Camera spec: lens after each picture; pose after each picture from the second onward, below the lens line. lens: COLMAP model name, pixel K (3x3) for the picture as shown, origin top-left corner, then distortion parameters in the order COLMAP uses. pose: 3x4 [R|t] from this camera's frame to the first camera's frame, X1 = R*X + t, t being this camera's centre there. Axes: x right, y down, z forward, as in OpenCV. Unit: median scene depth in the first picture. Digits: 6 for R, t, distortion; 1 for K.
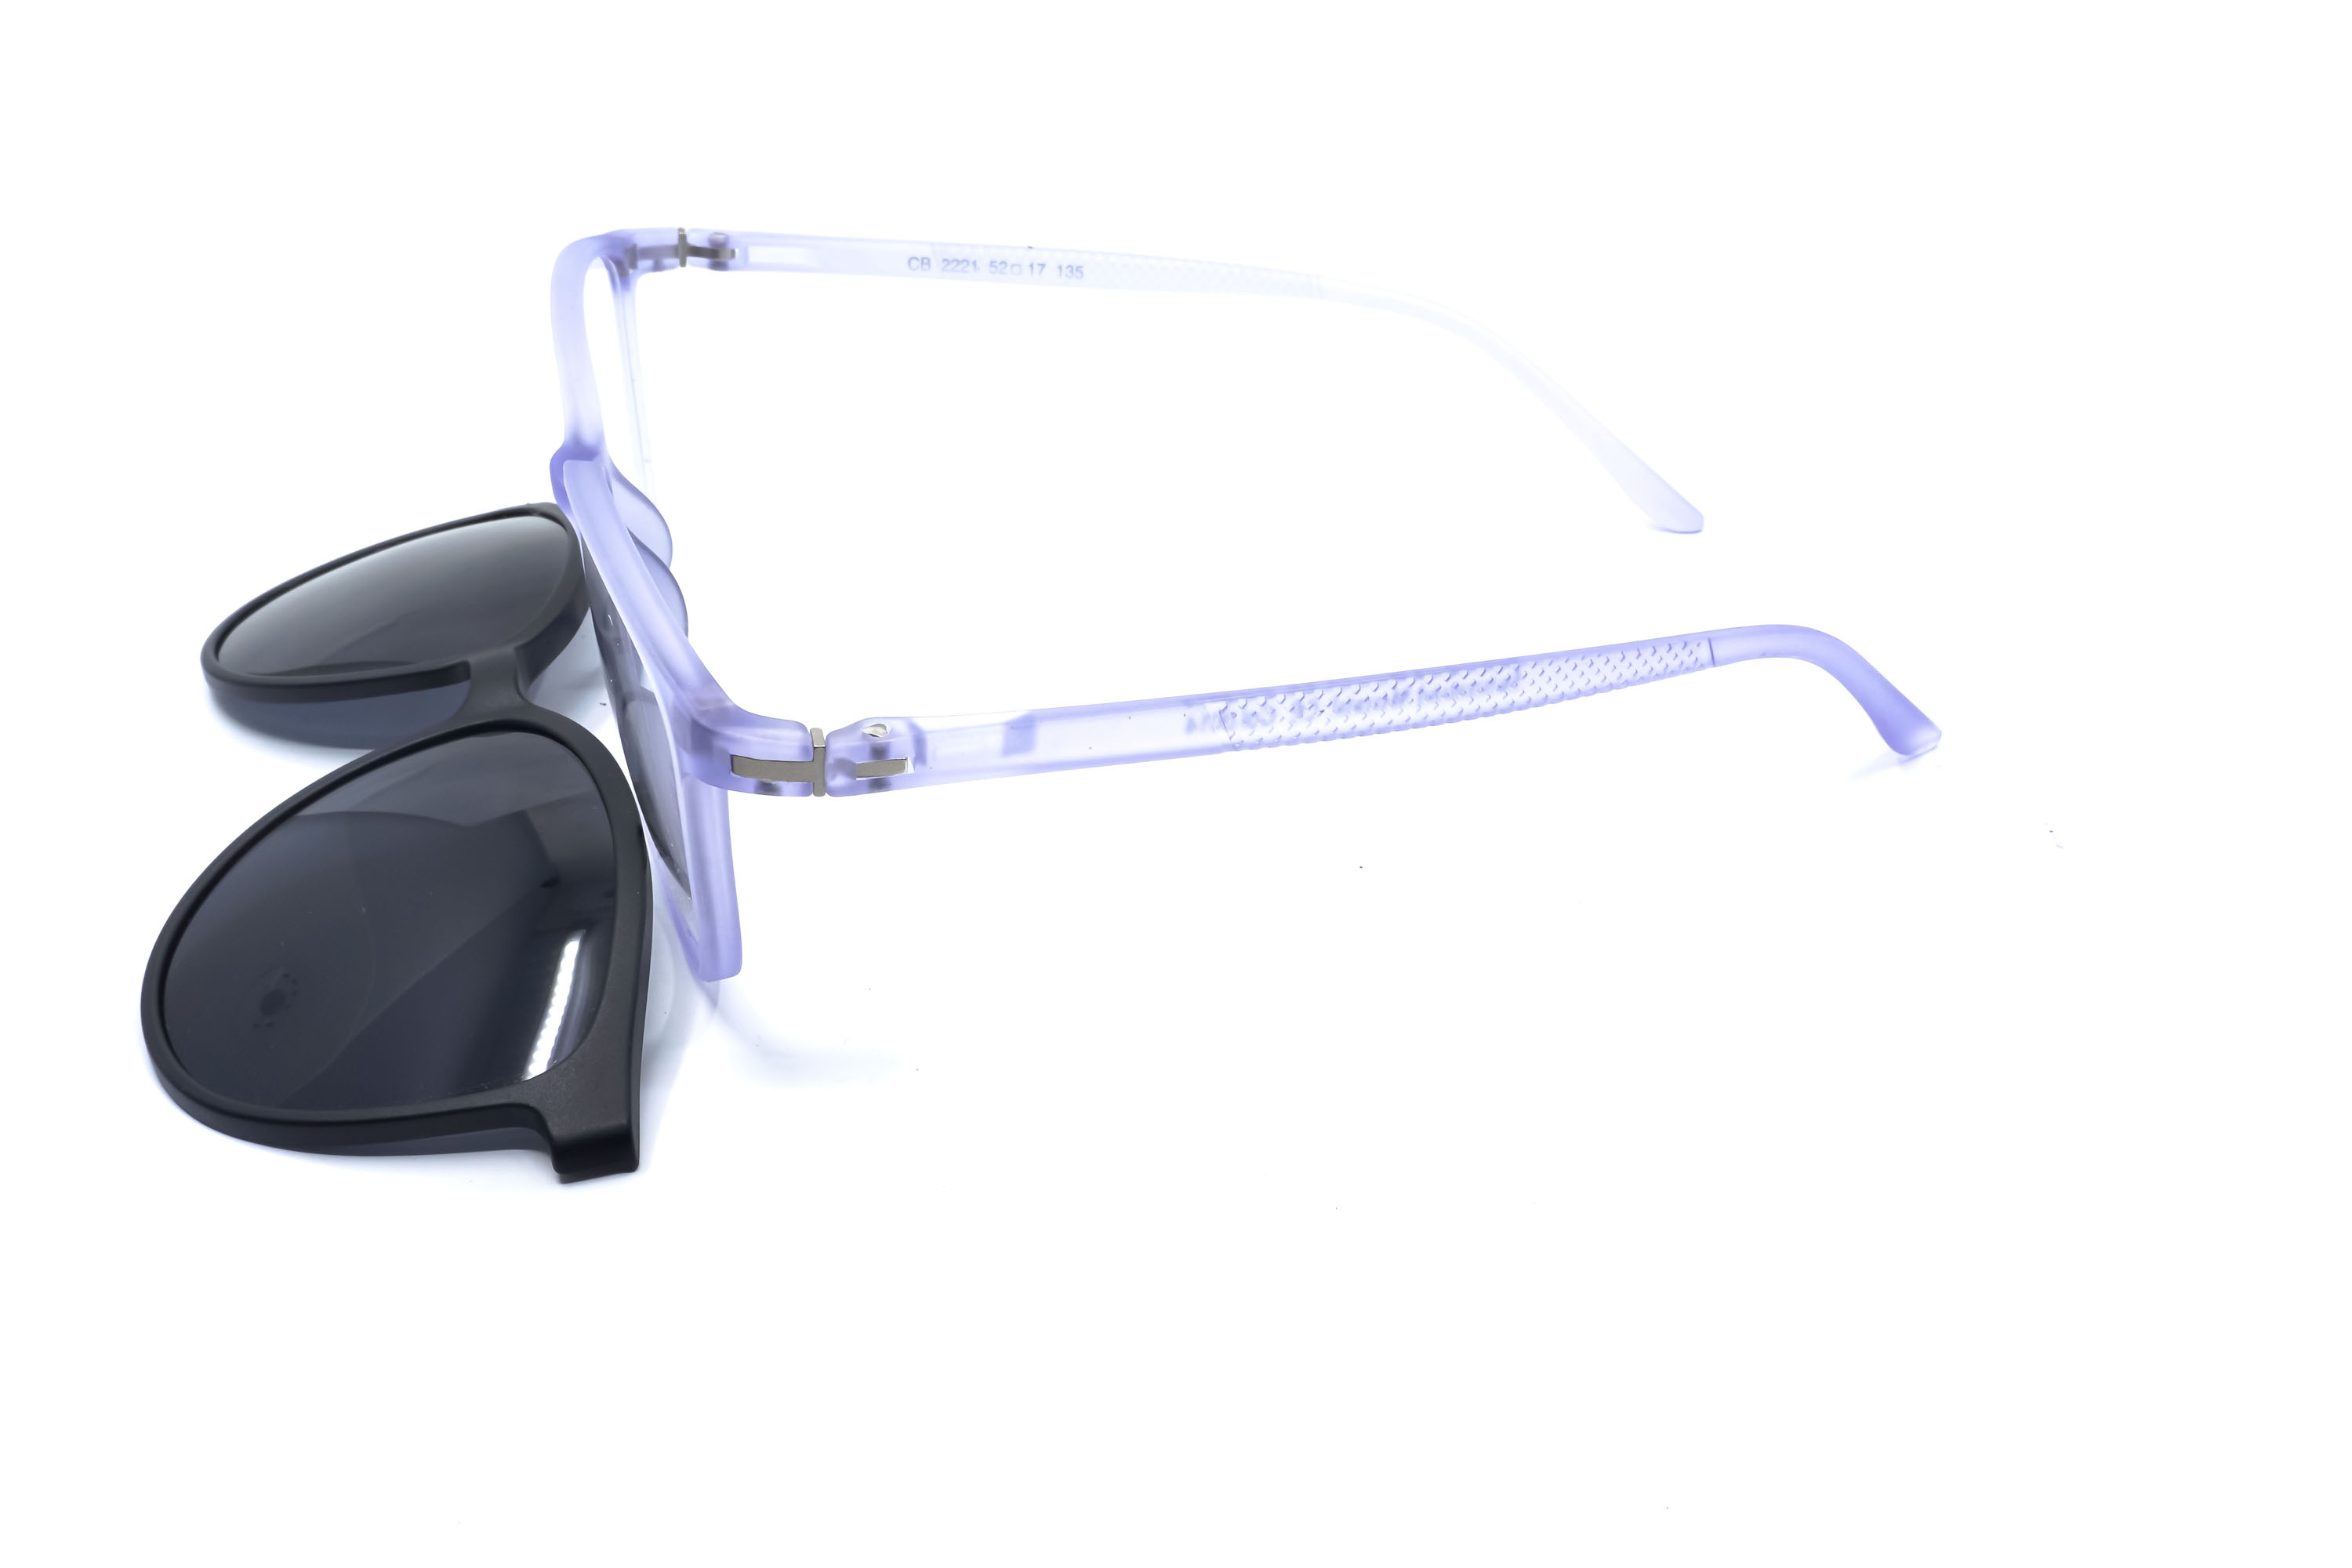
lens RADIAL K [[2362.0, 0, 1184.5], [0, 2362.0, 783.4], [0, 0, 1]] dist [-0.001677, 0.000000]
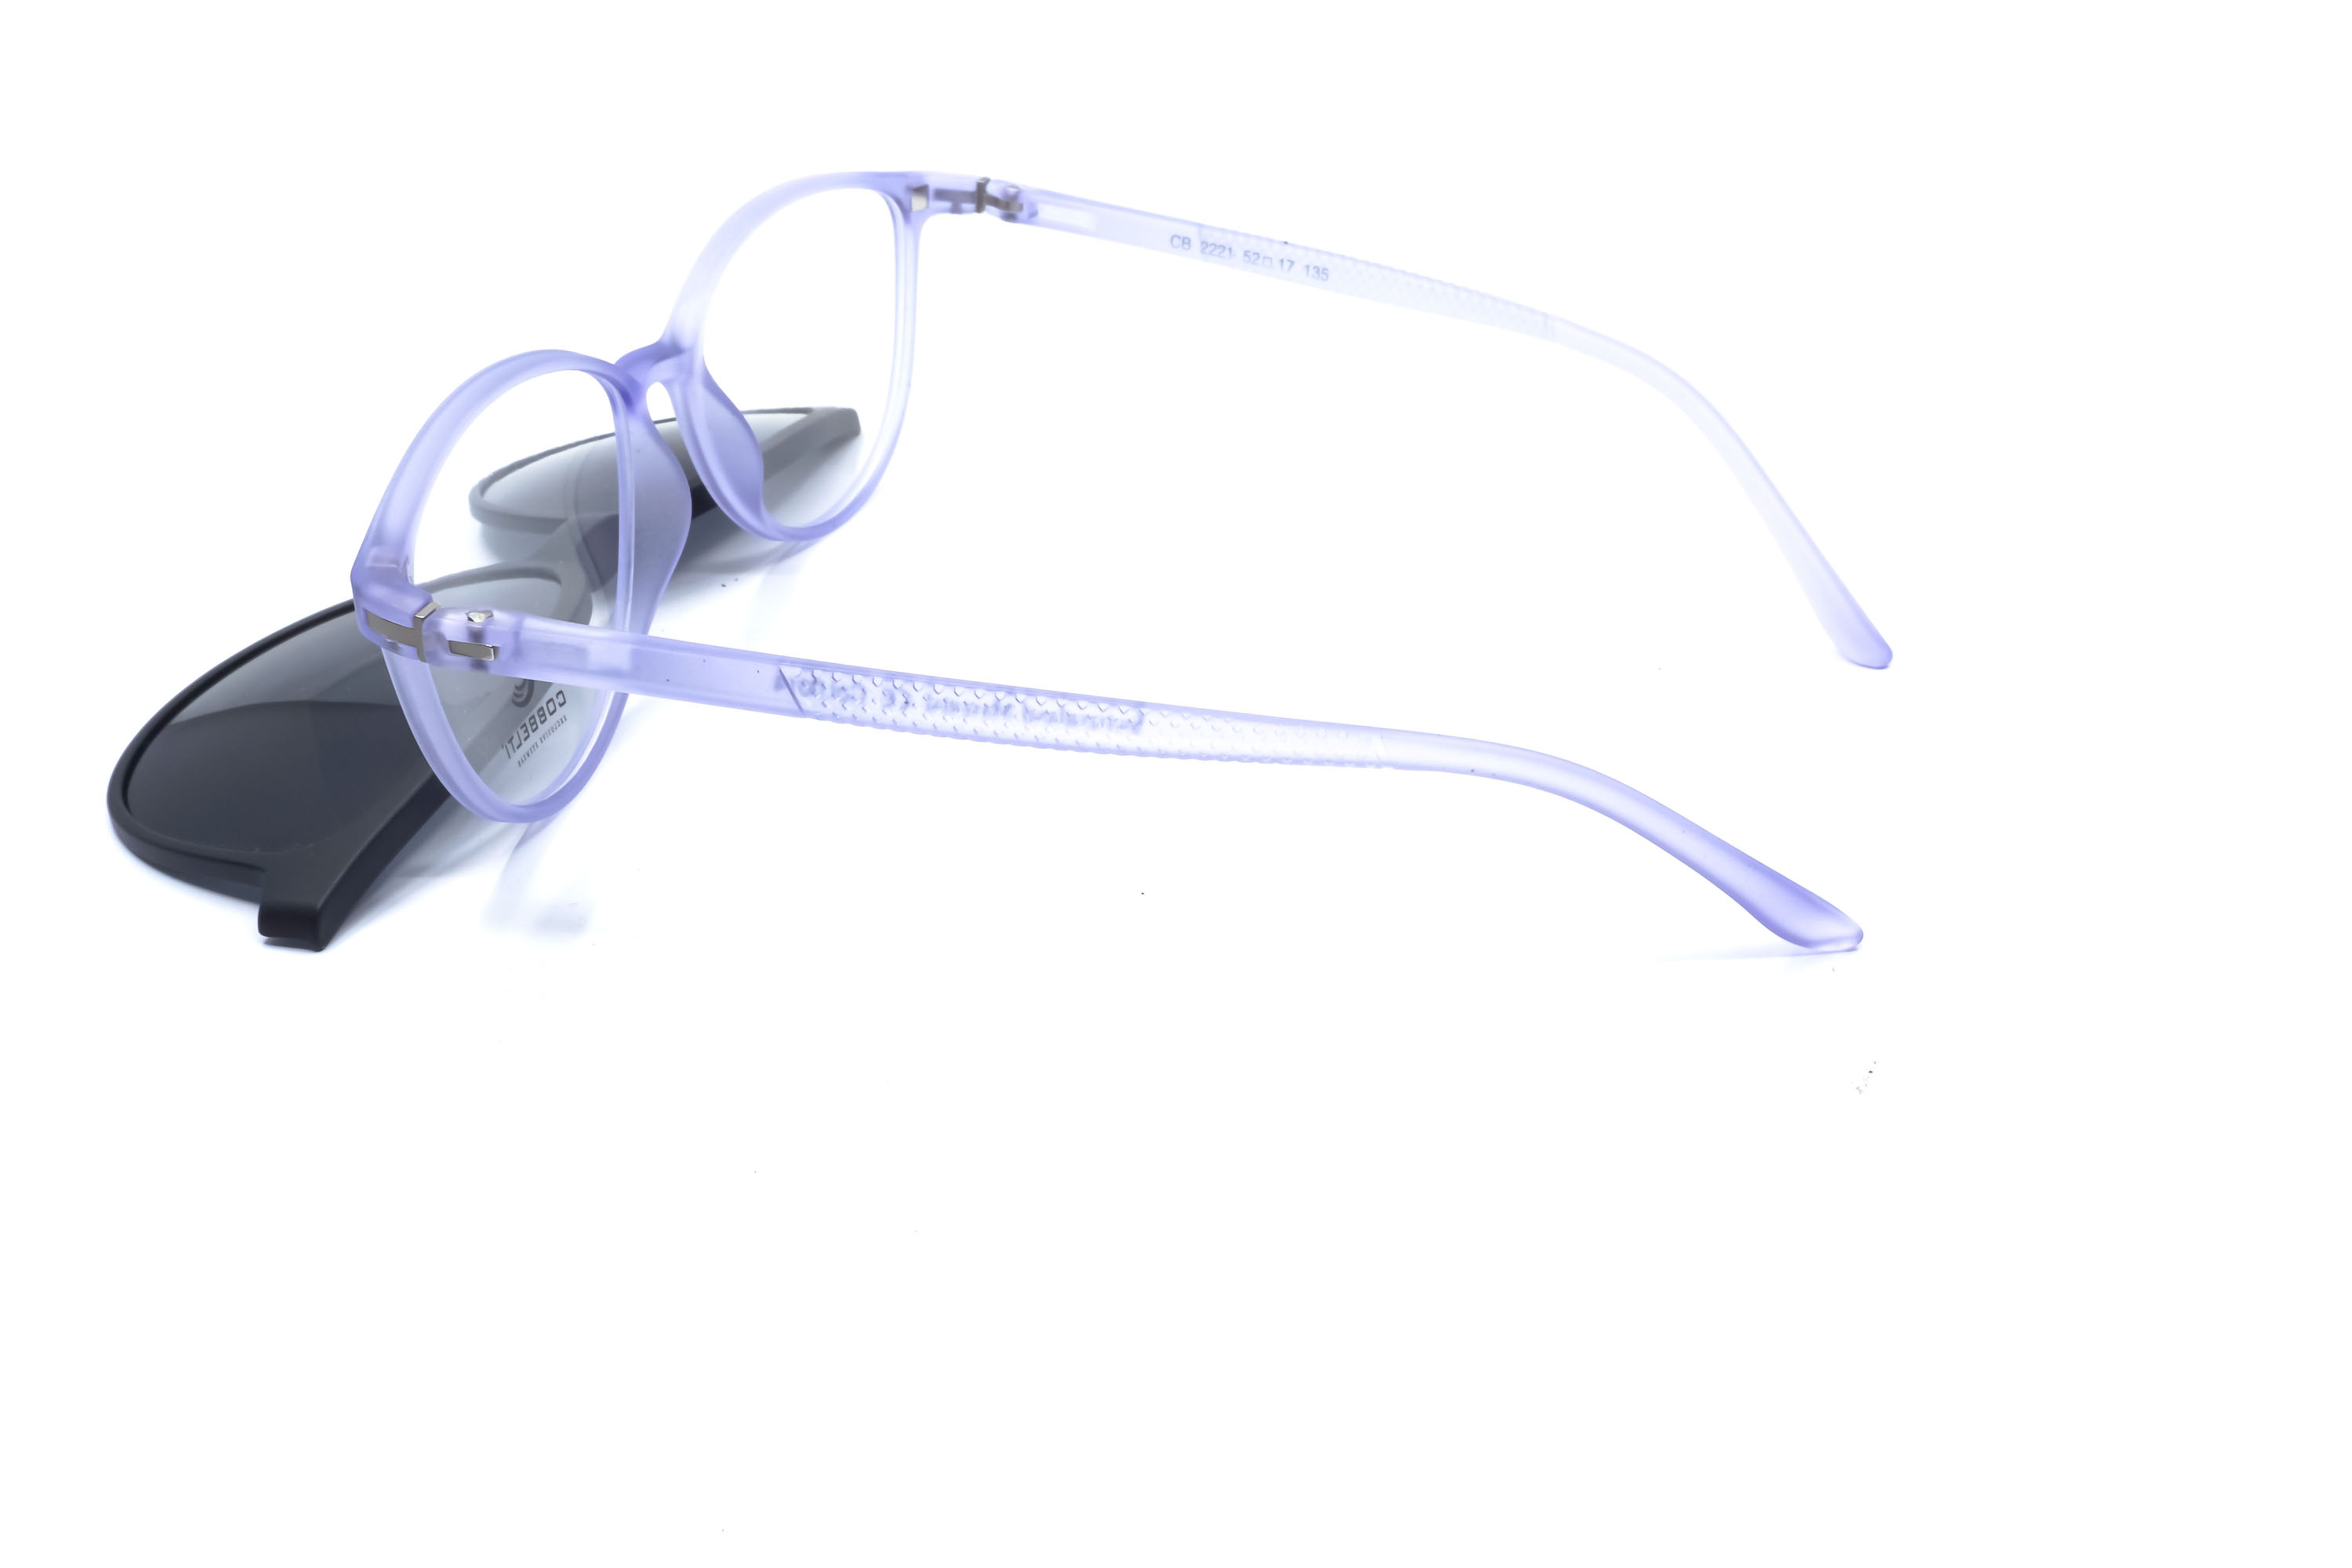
lens RADIAL K [[2362.0, 0, 1174.8], [0, 2362.0, 786.7], [0, 0, 1]] dist [-0.001677, 0.000000]
pose [[0.863004, 0.245279, -0.441658, 0.398917], [-0.242499, 0.968053, 0.063773, -0.057424], [0.443190, 0.052065, 0.894914, 0.098063]]
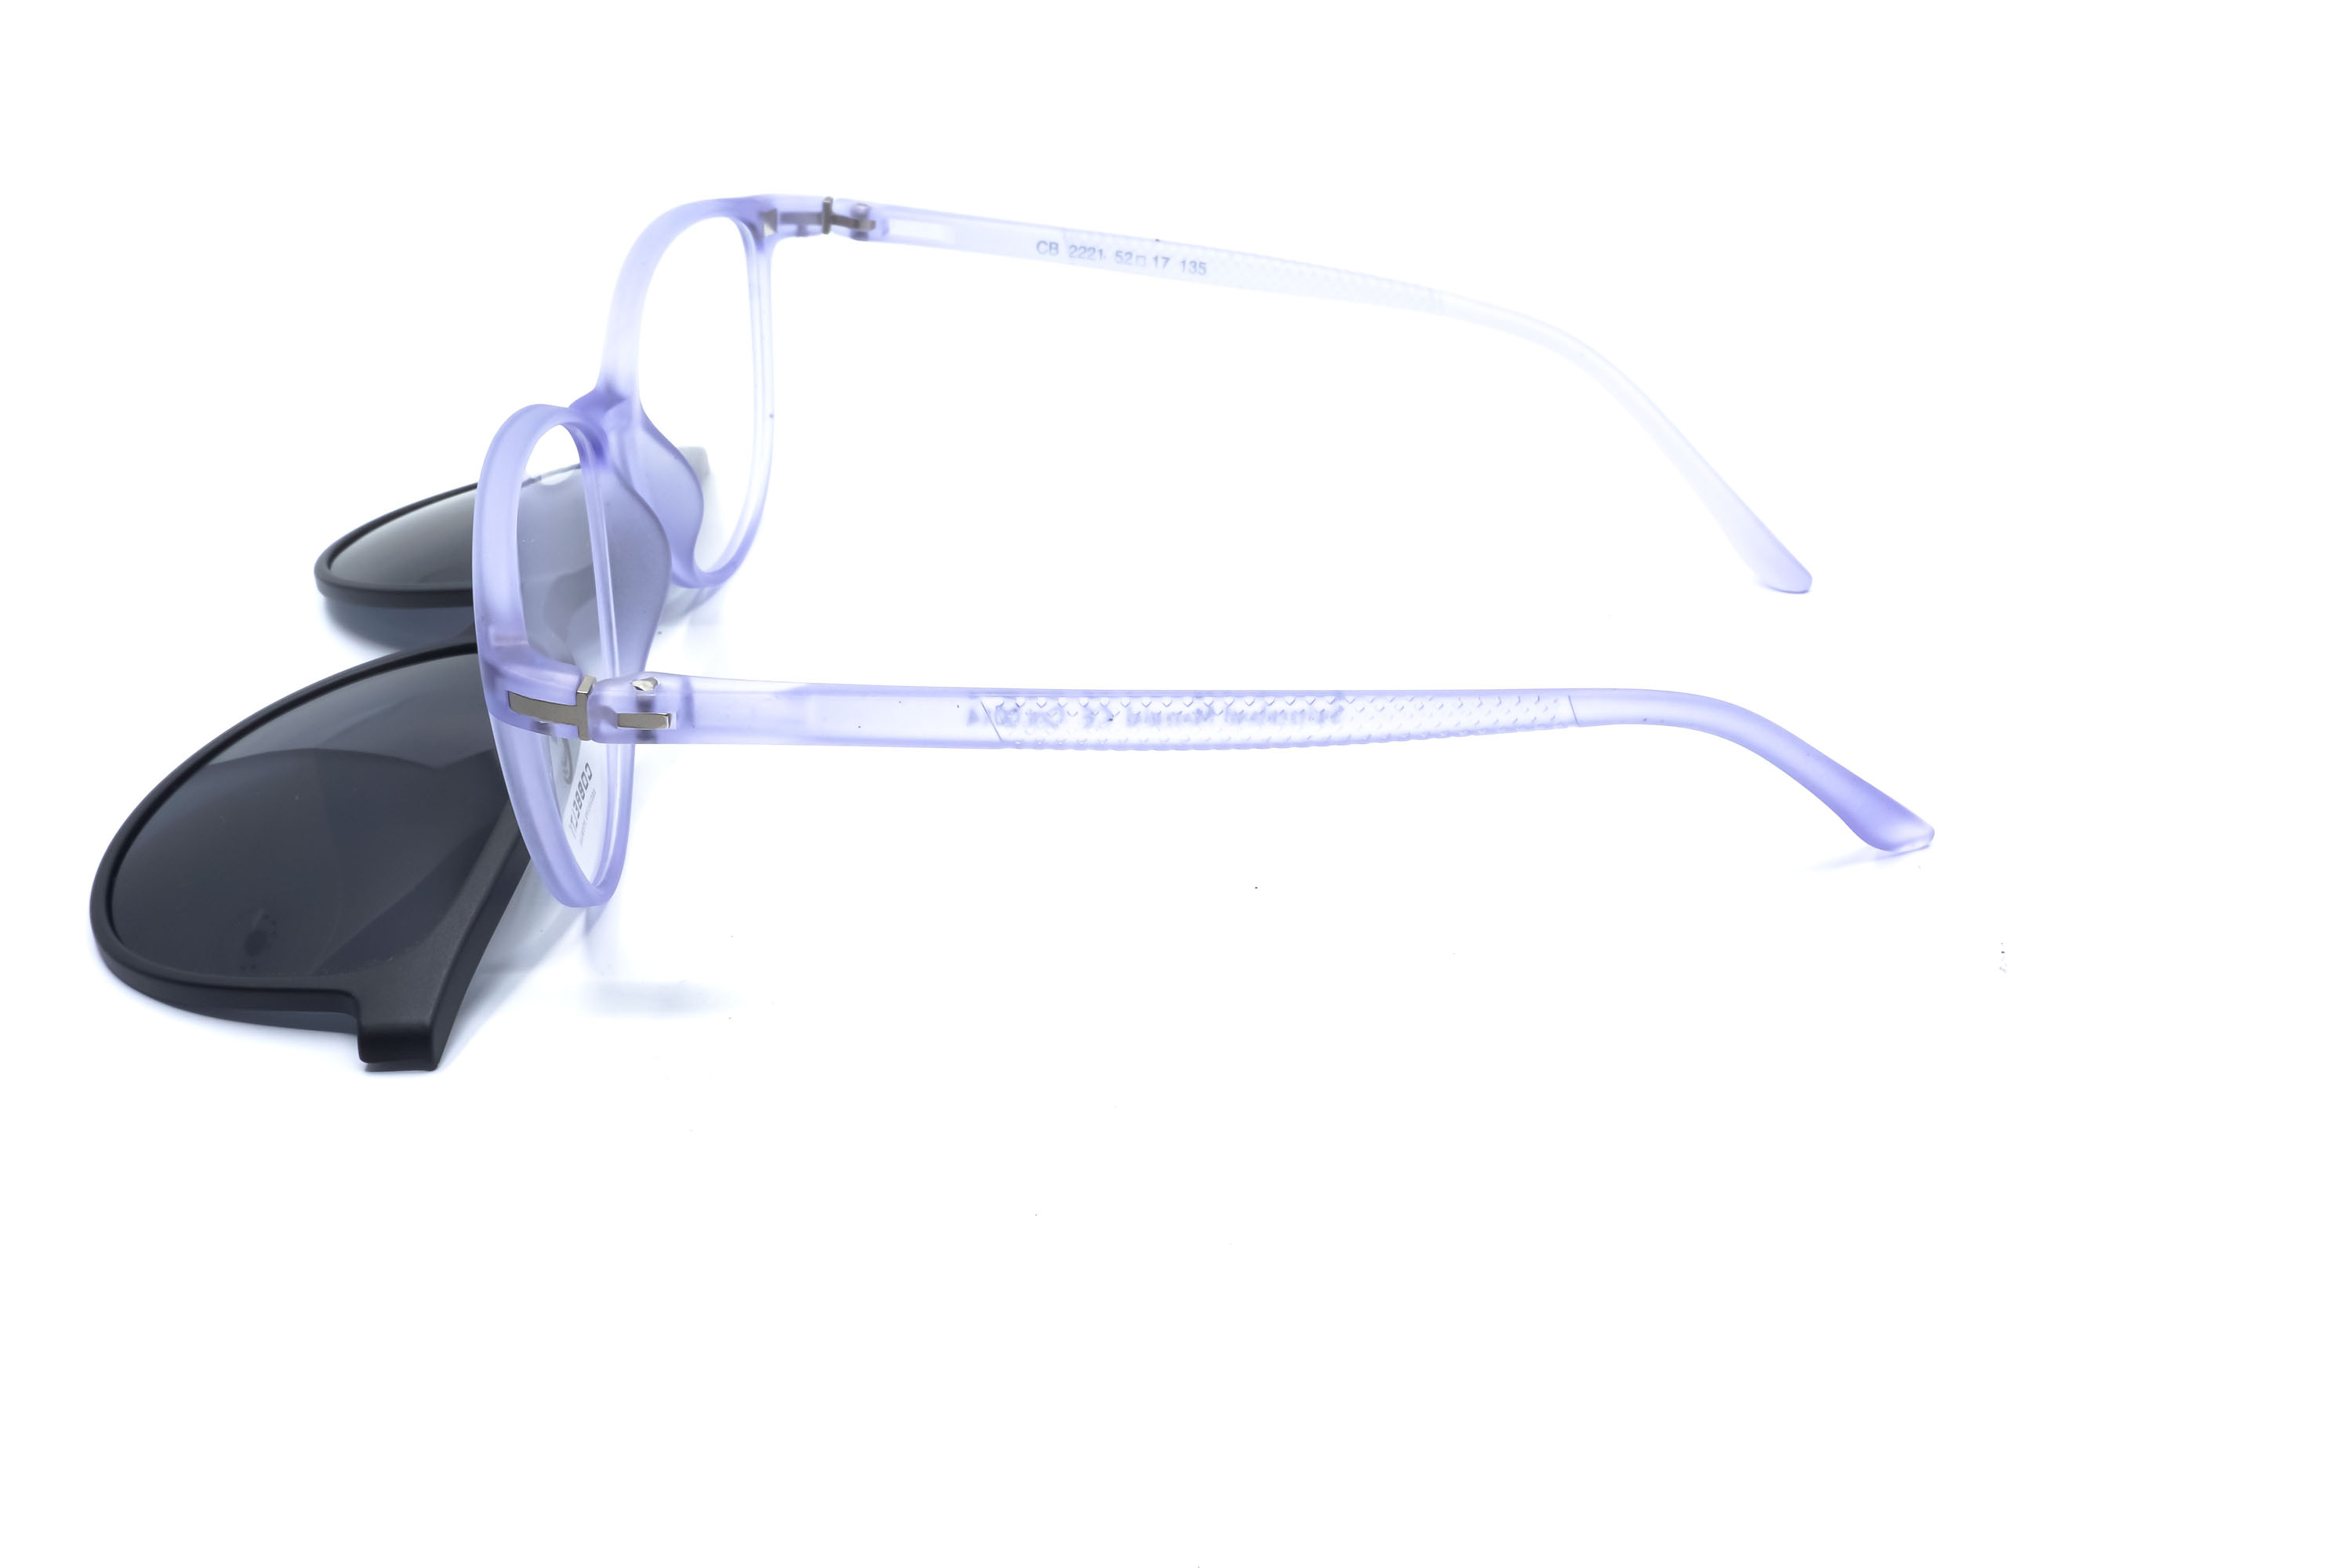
lens RADIAL K [[2362.0, 0, 1180.7], [0, 2362.0, 780.7], [0, 0, 1]] dist [-0.001677, 0.000000]
pose [[0.965461, 0.126074, -0.228014, 0.206342], [-0.125710, 0.991935, 0.016178, -0.016281], [0.228215, 0.013044, 0.973523, 0.025719]]
